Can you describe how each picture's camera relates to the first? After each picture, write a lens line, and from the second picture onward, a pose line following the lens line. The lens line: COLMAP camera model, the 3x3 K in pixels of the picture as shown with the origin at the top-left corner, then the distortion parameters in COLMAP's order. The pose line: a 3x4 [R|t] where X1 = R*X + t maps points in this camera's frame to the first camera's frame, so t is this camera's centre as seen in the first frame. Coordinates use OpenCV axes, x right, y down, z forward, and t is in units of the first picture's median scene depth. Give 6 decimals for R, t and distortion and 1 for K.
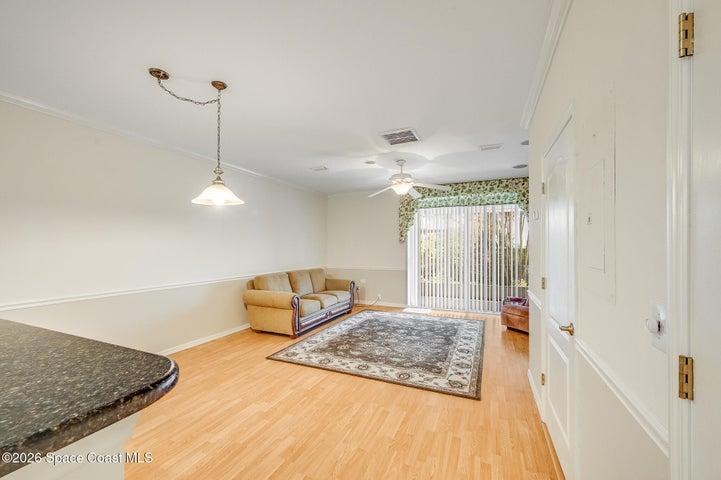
lens RADIAL K [[291.1, 0, 361.2], [0, 291.1, 245.1], [0, 0, 1]] dist [0.002938, 0.000359]
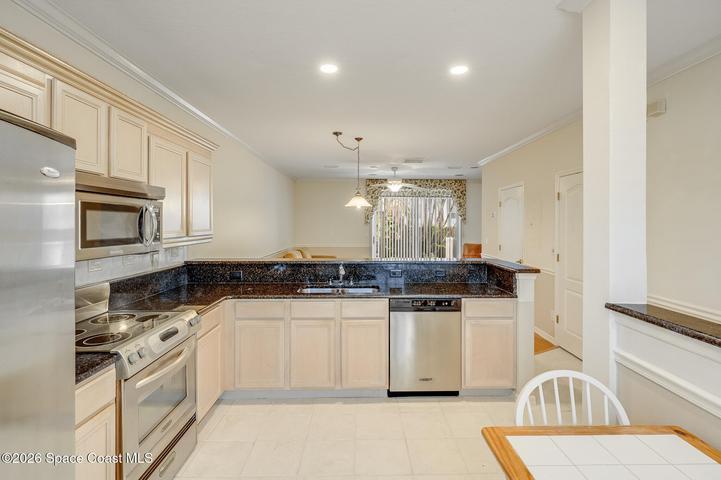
lens RADIAL K [[357.7, 0, 366.8], [0, 357.7, 223.7], [0, 0, 1]] dist [0.002373, 0.000344]
pose [[0.904411, 0.000836, 0.426661, -0.584114], [-0.005483, 0.999938, 0.009663, -0.027311], [-0.426626, -0.011079, 0.904360, -0.413953]]
